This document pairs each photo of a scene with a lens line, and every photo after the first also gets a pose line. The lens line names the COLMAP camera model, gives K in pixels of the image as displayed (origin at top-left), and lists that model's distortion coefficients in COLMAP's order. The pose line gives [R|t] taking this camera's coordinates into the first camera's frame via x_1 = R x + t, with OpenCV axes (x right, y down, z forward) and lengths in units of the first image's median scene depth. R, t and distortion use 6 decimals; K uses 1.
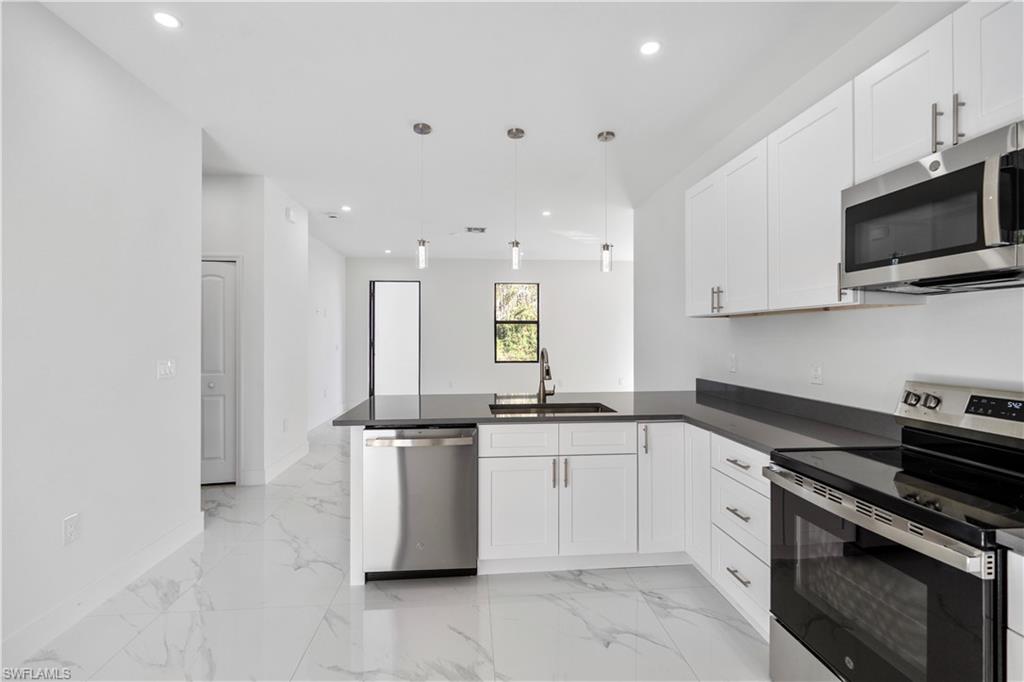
lens RADIAL K [[467.1, 0, 511.7], [0, 467.1, 336.1], [0, 0, 1]] dist [0.006222, -0.002552]
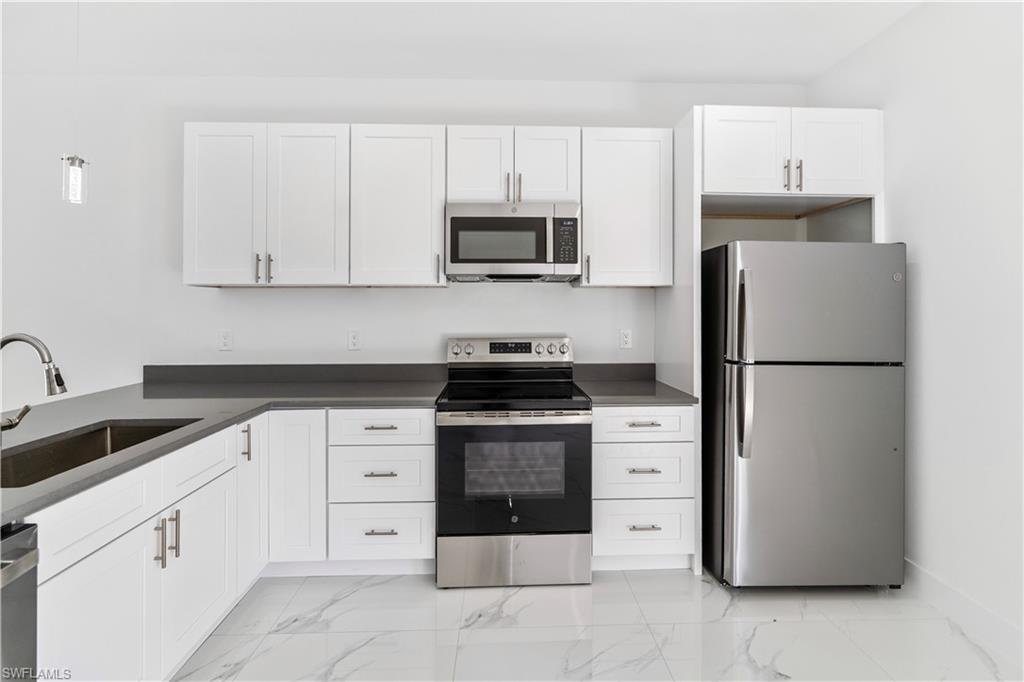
lens RADIAL K [[467.1, 0, 527.9], [0, 467.1, 306.9], [0, 0, 1]] dist [0.006222, -0.002552]
pose [[0.037830, 0.000260, 0.999284, -0.475713], [0.003170, 0.999995, -0.000381, -0.002895], [-0.999279, 0.003182, 0.037829, 0.513132]]
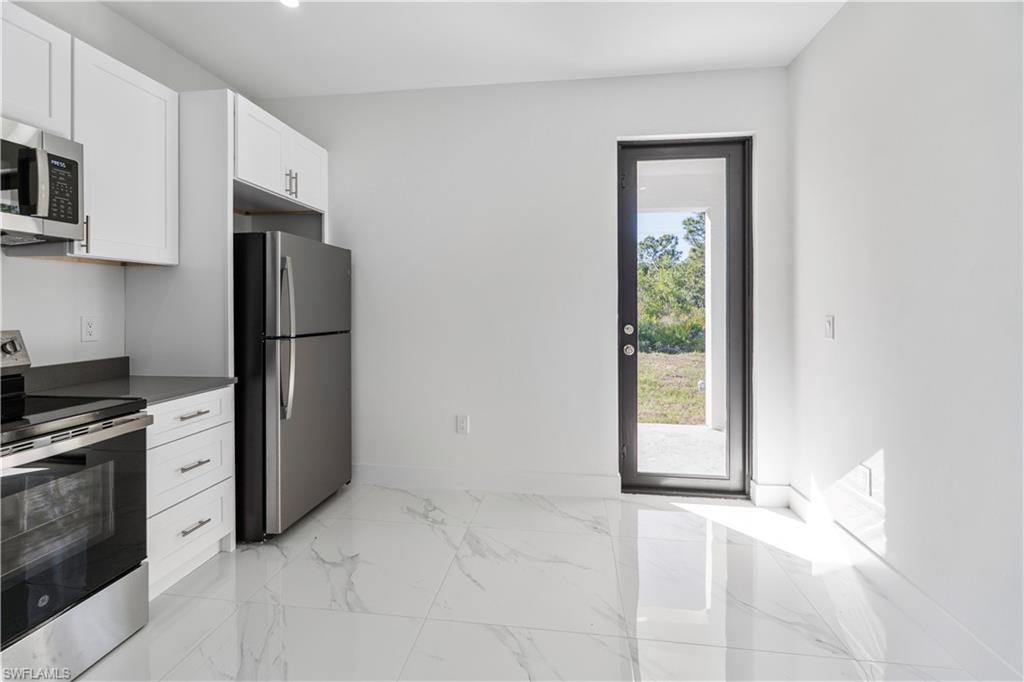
lens RADIAL K [[467.1, 0, 504.9], [0, 467.1, 305.6], [0, 0, 1]] dist [0.006222, -0.002552]
pose [[-0.974941, 0.000477, 0.222465, -0.281942], [0.001820, 0.999981, 0.005832, 0.027945], [-0.222458, 0.006091, -0.974923, 1.014159]]
